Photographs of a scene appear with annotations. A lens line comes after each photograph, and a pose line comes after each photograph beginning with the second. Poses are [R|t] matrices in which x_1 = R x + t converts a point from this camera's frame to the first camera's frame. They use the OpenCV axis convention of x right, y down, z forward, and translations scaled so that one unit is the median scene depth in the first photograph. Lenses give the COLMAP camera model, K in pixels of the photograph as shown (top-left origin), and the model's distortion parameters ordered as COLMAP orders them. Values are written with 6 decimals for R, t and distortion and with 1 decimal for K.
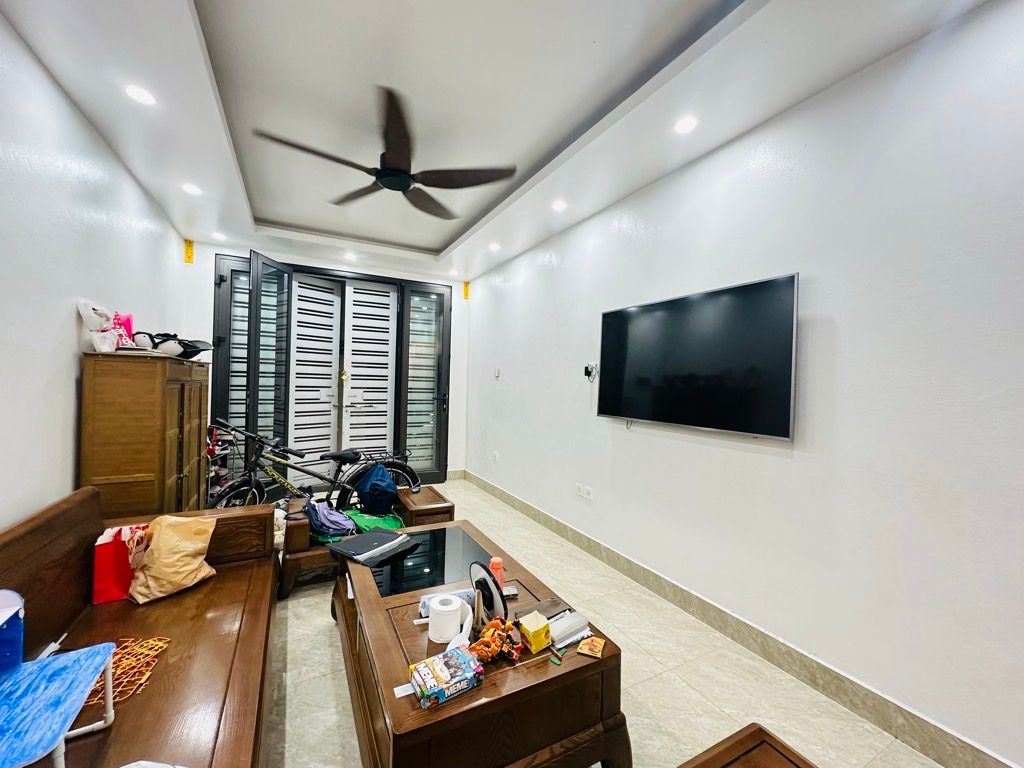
lens RADIAL K [[410.1, 0, 508.3], [0, 410.1, 383.1], [0, 0, 1]] dist [-0.007188, 0.001006]
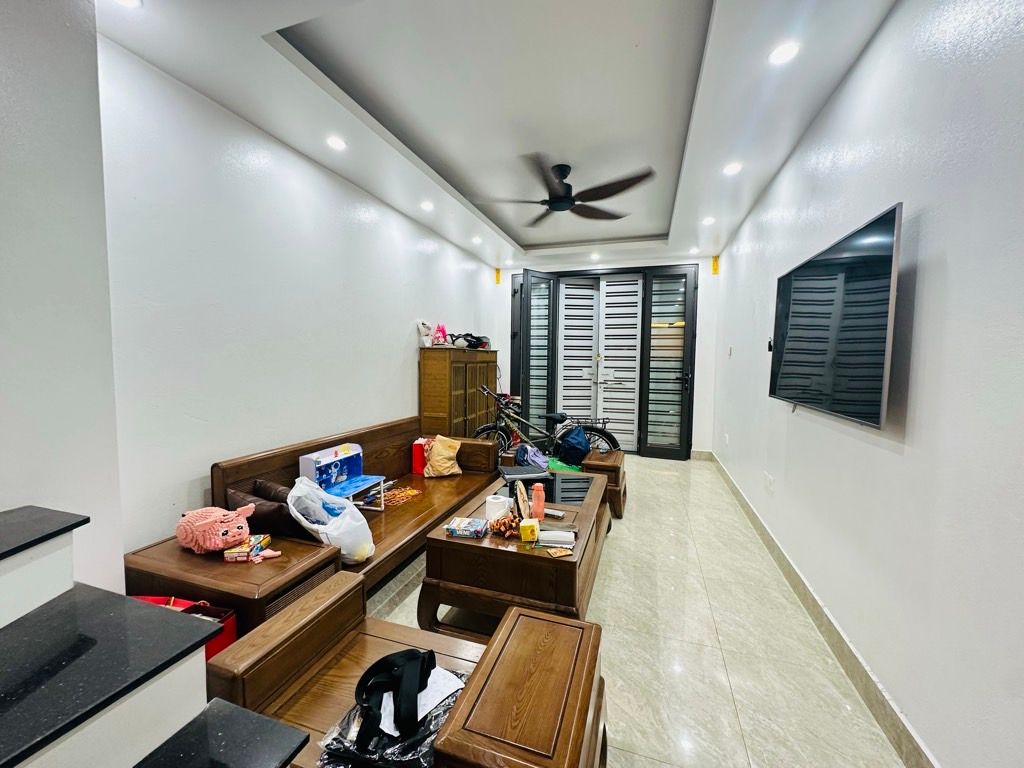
lens RADIAL K [[410.1, 0, 509.9], [0, 410.1, 385.3], [0, 0, 1]] dist [-0.007188, 0.001006]
pose [[0.684074, 0.029095, -0.728832, 0.548975], [0.005722, 0.998959, 0.045248, 0.014946], [0.729390, -0.035124, 0.683196, -0.014968]]
